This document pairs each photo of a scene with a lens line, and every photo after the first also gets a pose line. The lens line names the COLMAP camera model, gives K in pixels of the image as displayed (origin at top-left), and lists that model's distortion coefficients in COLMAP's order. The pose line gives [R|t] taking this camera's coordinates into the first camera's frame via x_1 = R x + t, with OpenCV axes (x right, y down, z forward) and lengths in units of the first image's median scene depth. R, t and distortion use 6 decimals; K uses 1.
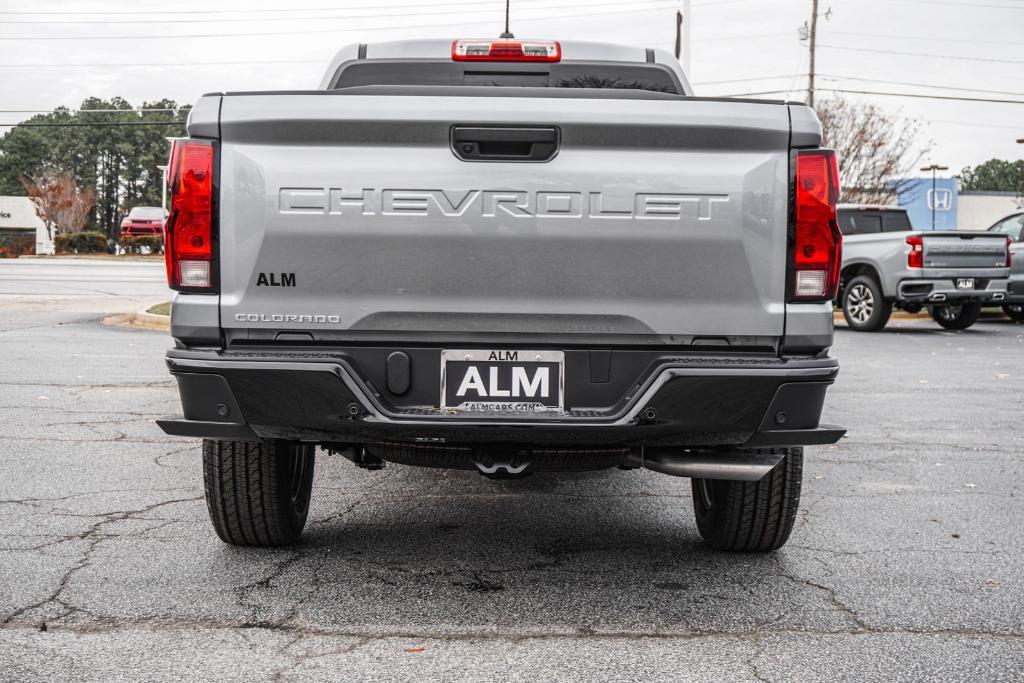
lens RADIAL K [[1287.5, 0, 504.0], [0, 1287.5, 349.5], [0, 0, 1]] dist [0.029088, 0.050393]
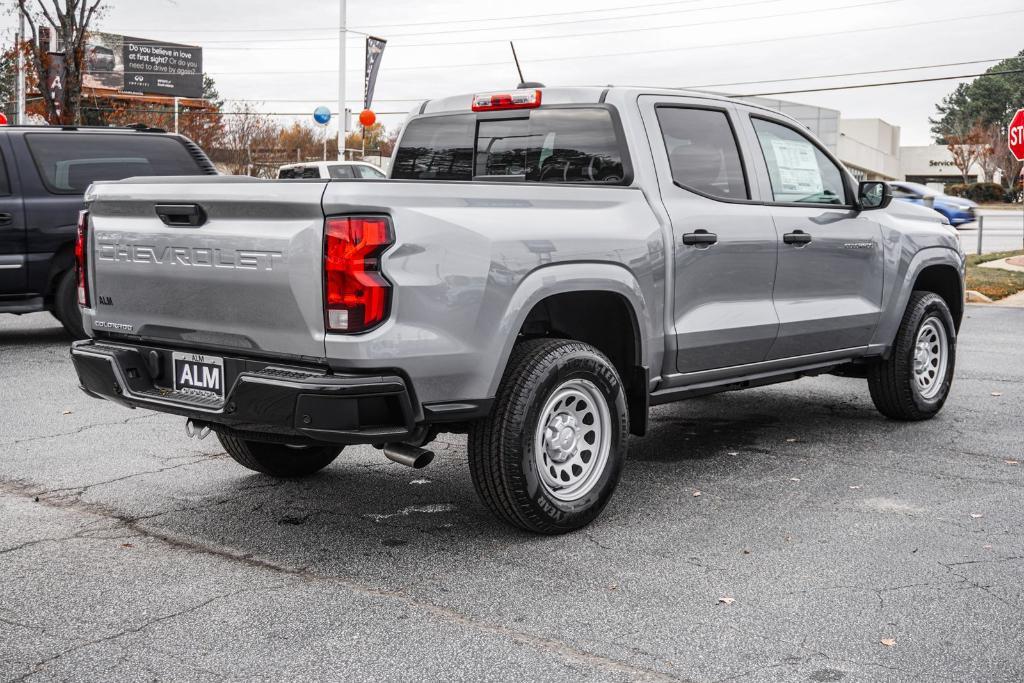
lens RADIAL K [[1267.4, 0, 512.0], [0, 1267.4, 341.5], [0, 0, 1]] dist [0.021377, 0.043616]
pose [[0.756355, 0.059619, -0.651439, 1.181426], [-0.034673, 0.998092, 0.051088, -0.098184], [0.653242, -0.016054, 0.756979, 0.142137]]
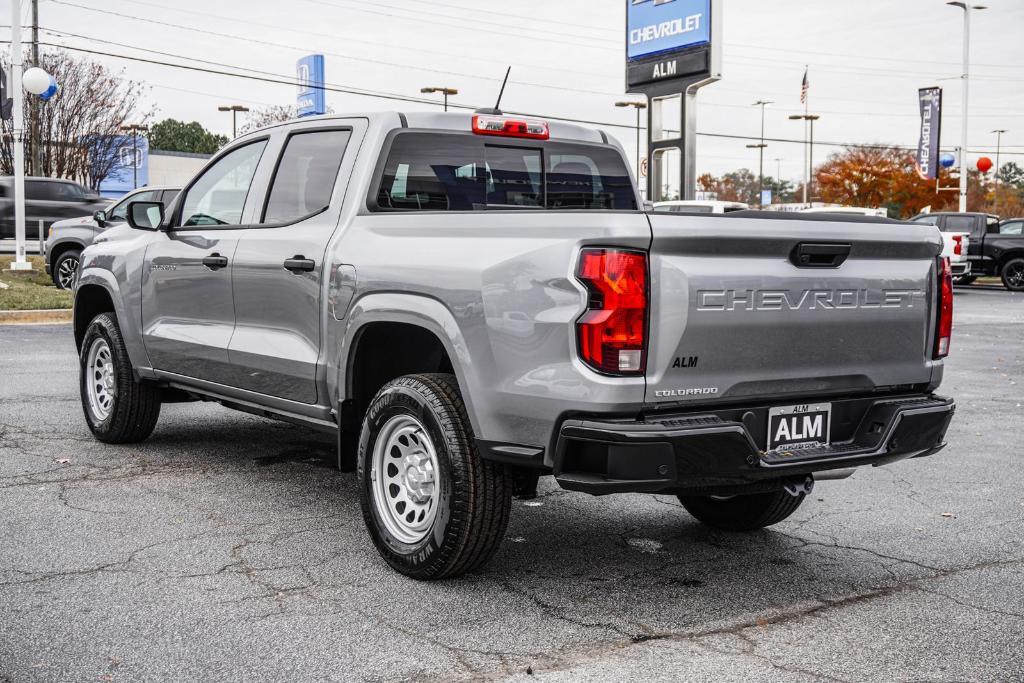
lens RADIAL K [[1287.5, 0, 504.0], [0, 1287.5, 349.5], [0, 0, 1]] dist [0.029088, 0.050393]
pose [[0.813441, -0.045248, 0.579885, -1.017129], [0.024633, 0.998755, 0.043377, -0.121611], [-0.581126, -0.021001, 0.813543, 0.079306]]
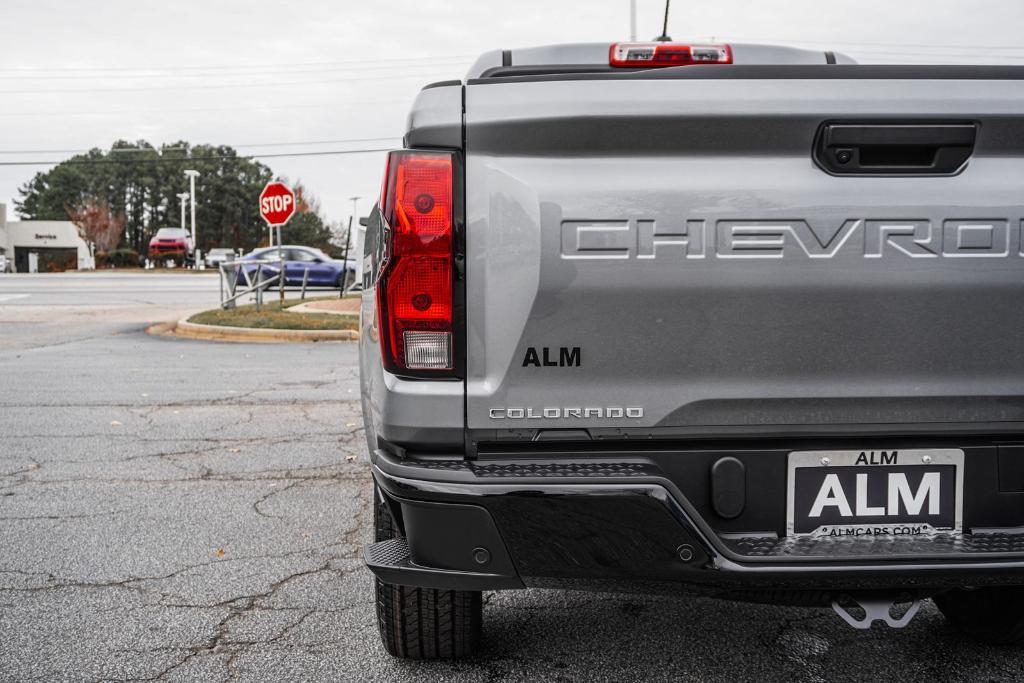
lens RADIAL K [[1021.4, 0, 512.0], [0, 1021.4, 341.5], [0, 0, 1]] dist [0.010670, 0.015428]
pose [[0.998324, -0.023201, 0.053017, -0.218921], [0.022886, 0.999717, 0.006539, -0.064265], [-0.053154, -0.005315, 0.998572, 0.455301]]
